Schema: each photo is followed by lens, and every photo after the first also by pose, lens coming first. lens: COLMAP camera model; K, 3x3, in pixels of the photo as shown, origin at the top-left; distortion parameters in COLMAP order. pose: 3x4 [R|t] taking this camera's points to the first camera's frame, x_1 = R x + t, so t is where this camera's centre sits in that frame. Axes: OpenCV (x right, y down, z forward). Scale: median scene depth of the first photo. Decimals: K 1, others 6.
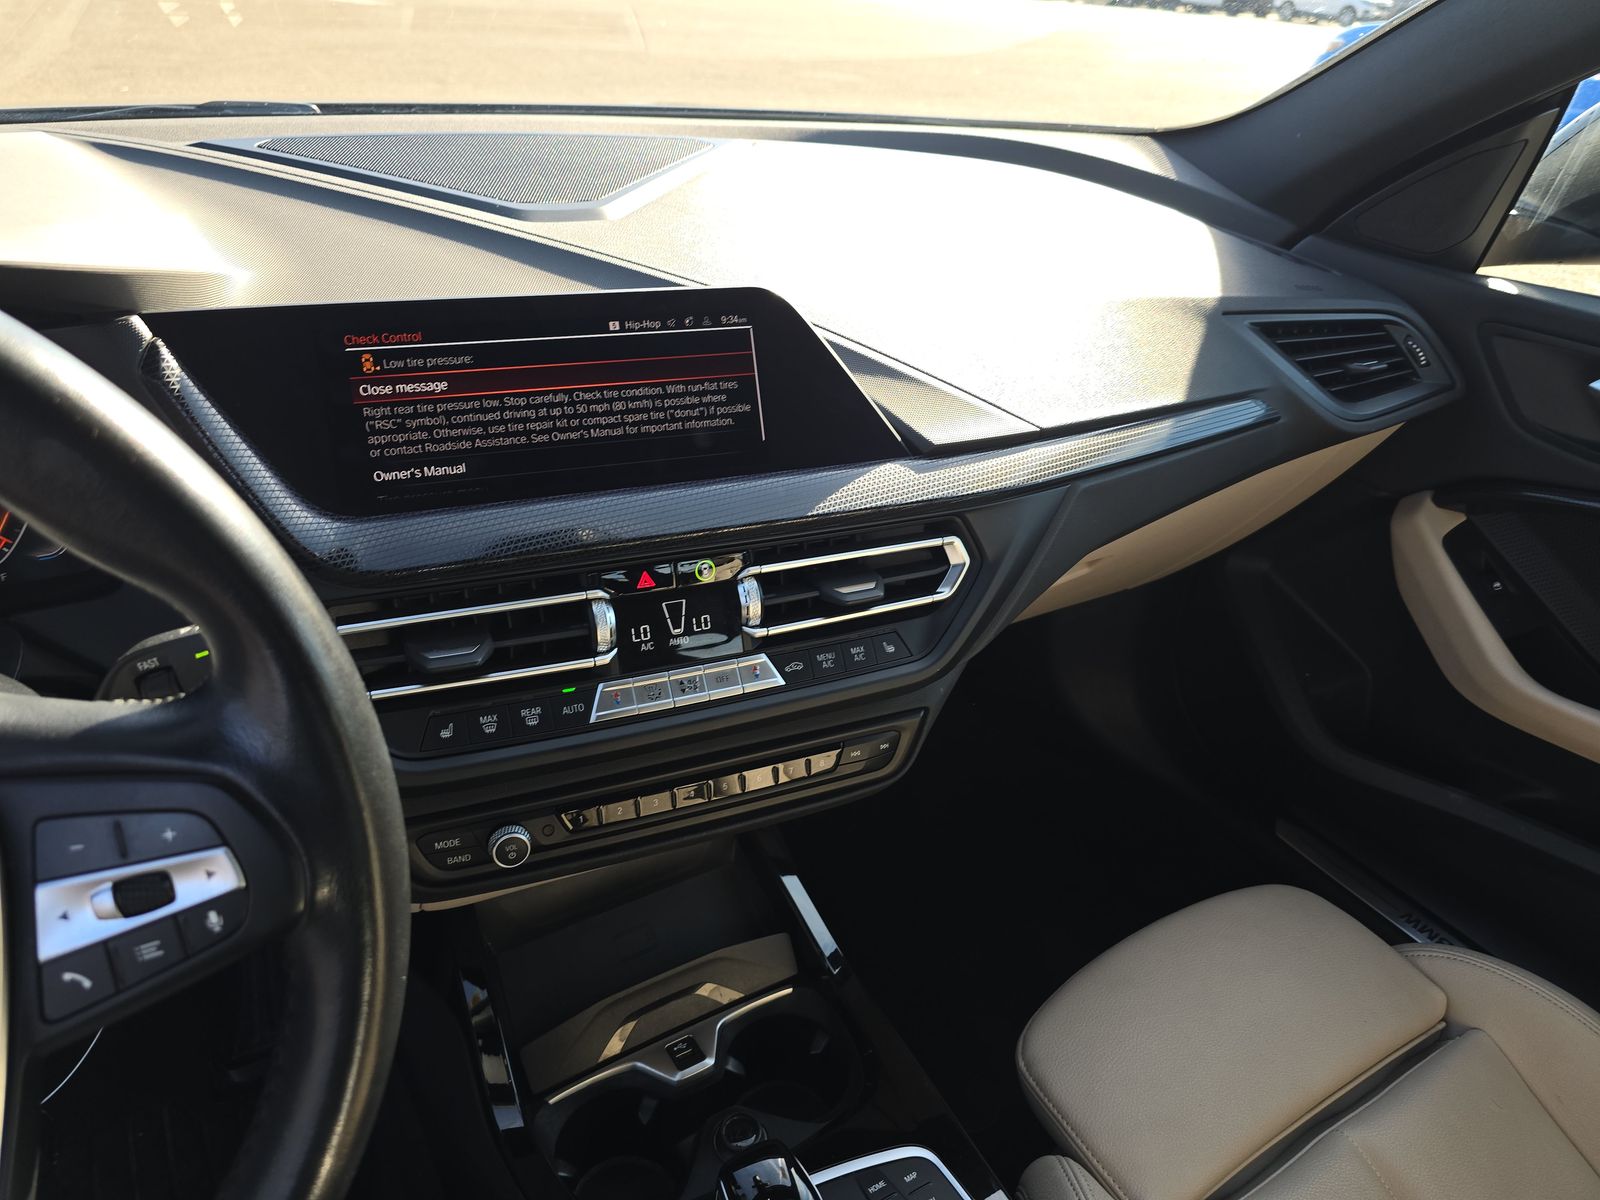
lens RADIAL K [[1039.4, 0, 798.3], [0, 1039.4, 609.2], [0, 0, 1]] dist [0.006298, -0.023379]
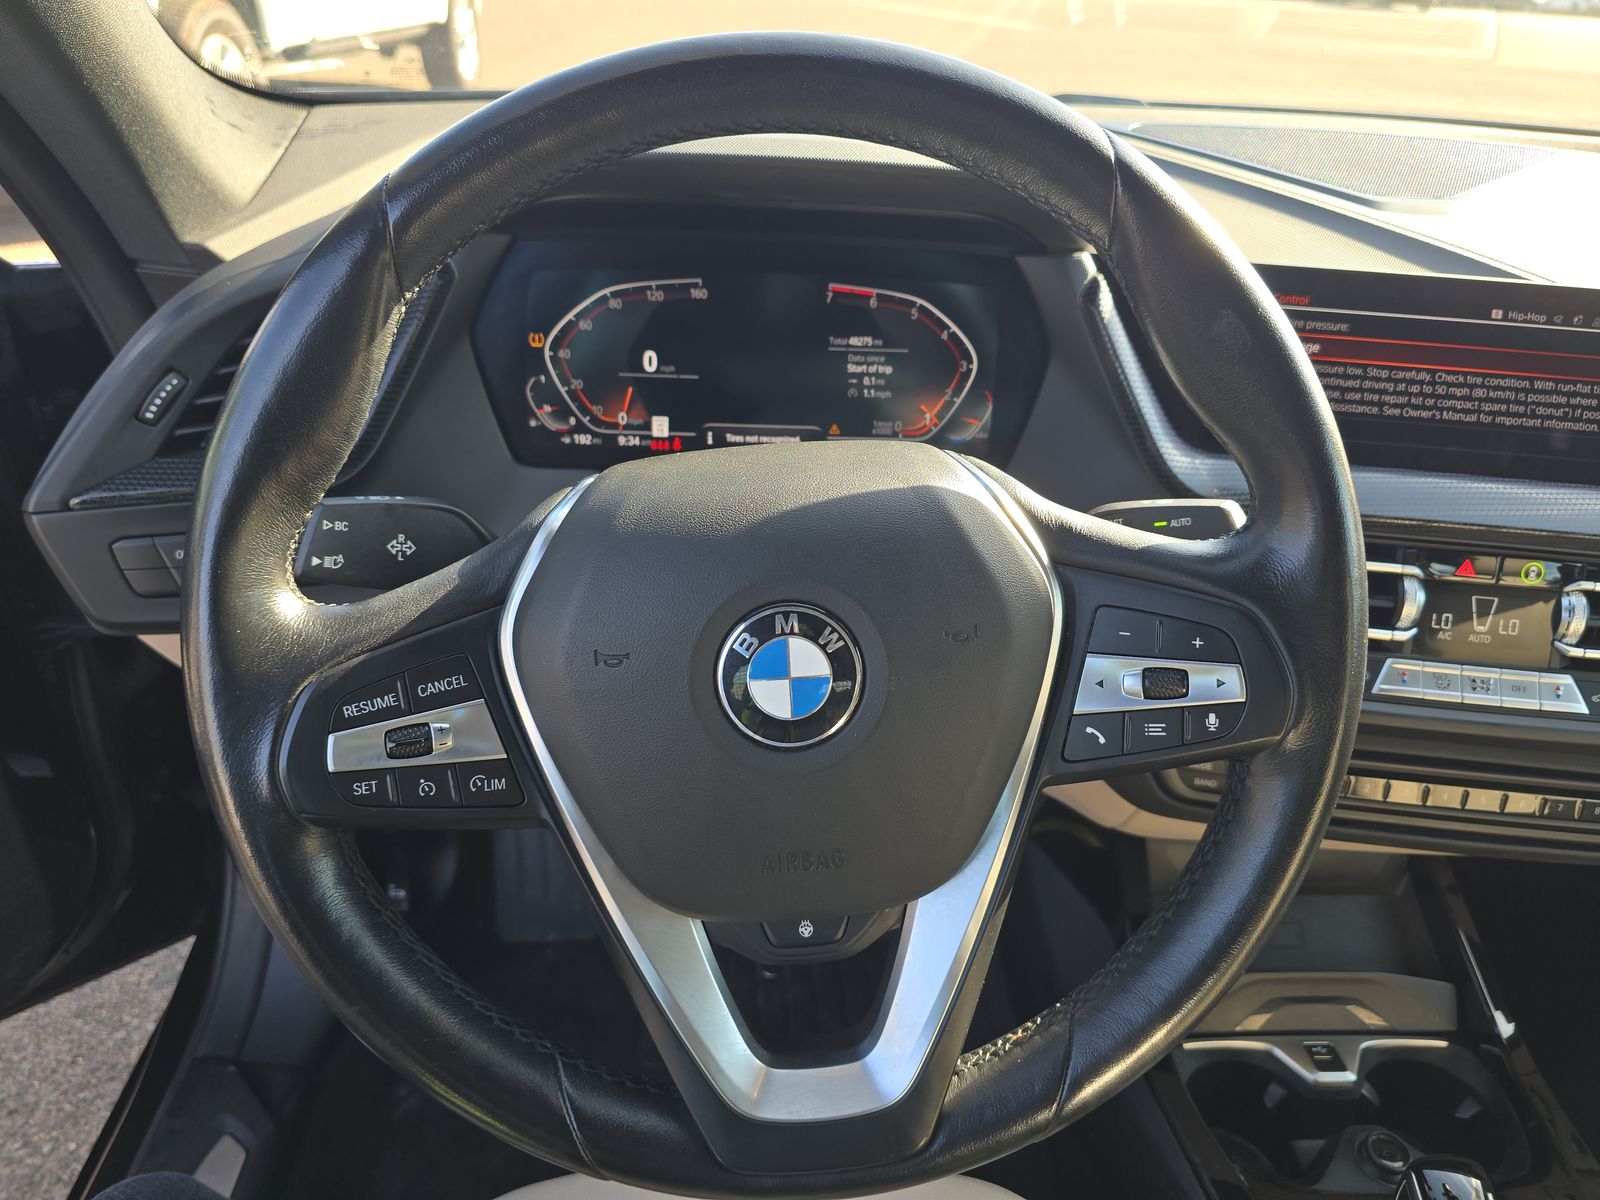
lens RADIAL K [[1039.4, 0, 798.9], [0, 1039.4, 609.1], [0, 0, 1]] dist [0.006298, -0.023379]
pose [[0.862488, 0.230305, -0.450637, -0.238708], [-0.241368, 0.969849, 0.033695, 0.128132], [0.444810, 0.079707, 0.892071, -0.156461]]
